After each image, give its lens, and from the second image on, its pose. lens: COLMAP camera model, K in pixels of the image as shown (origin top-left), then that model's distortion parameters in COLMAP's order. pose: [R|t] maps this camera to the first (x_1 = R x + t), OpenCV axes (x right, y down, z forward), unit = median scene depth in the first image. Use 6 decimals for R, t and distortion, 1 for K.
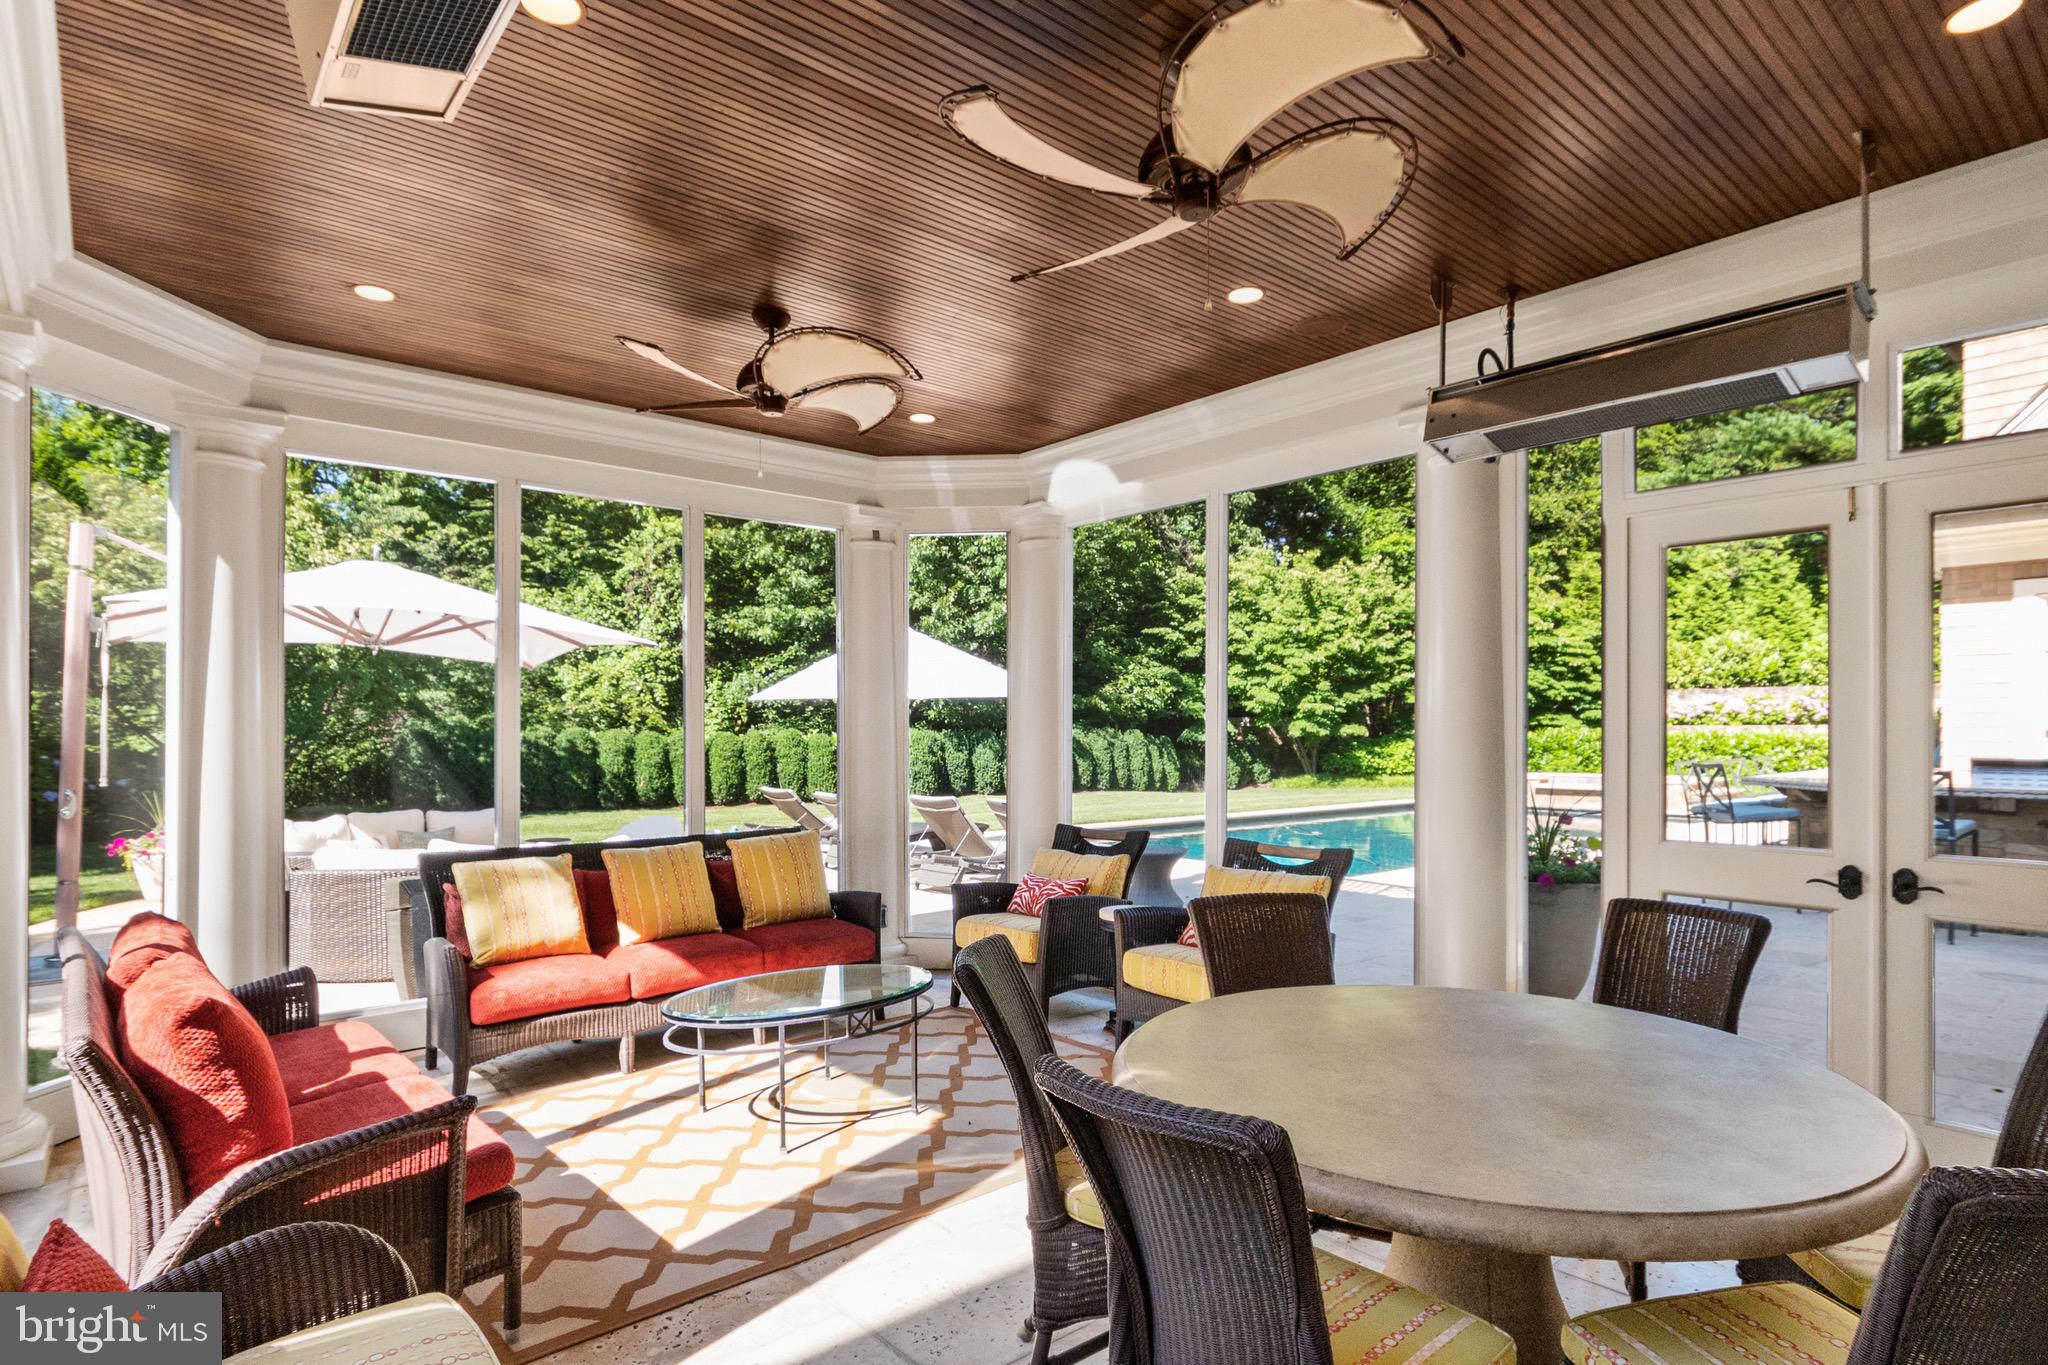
lens RADIAL K [[1075.6, 0, 1039.8], [0, 1075.6, 732.6], [0, 0, 1]] dist [-0.000237, 0.000244]
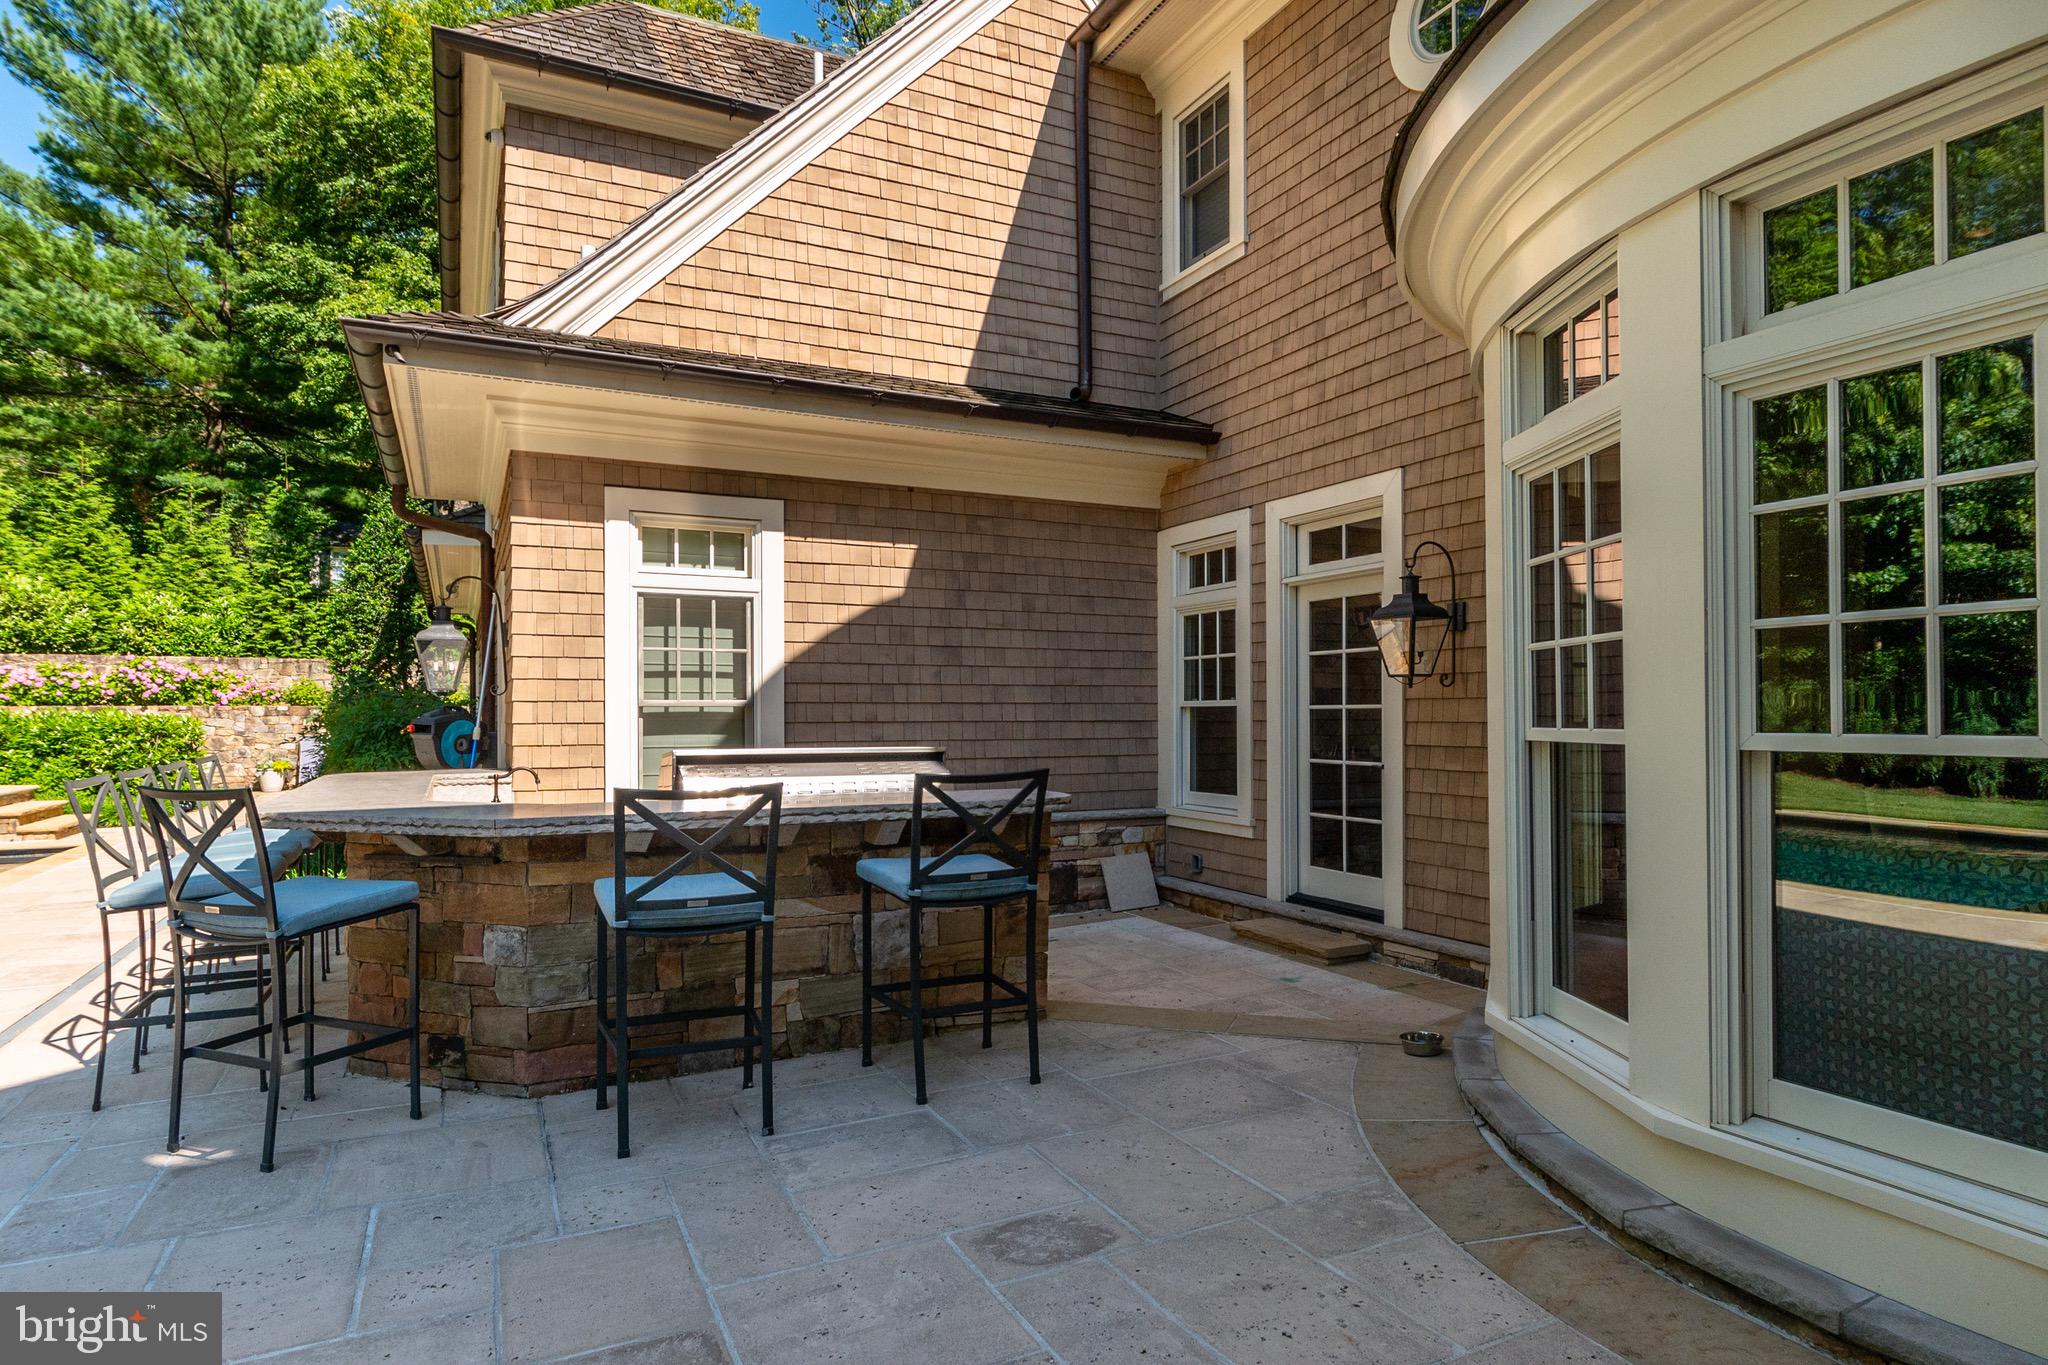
lens RADIAL K [[1133.3, 0, 1021.9], [0, 1133.3, 697.8], [0, 0, 1]] dist [0.006582, 0.001868]
pose [[0.253727, 0.014239, 0.967171, 0.081701], [0.002250, 0.999880, -0.015310, 0.001173], [-0.967273, 0.006061, 0.253665, 0.163836]]
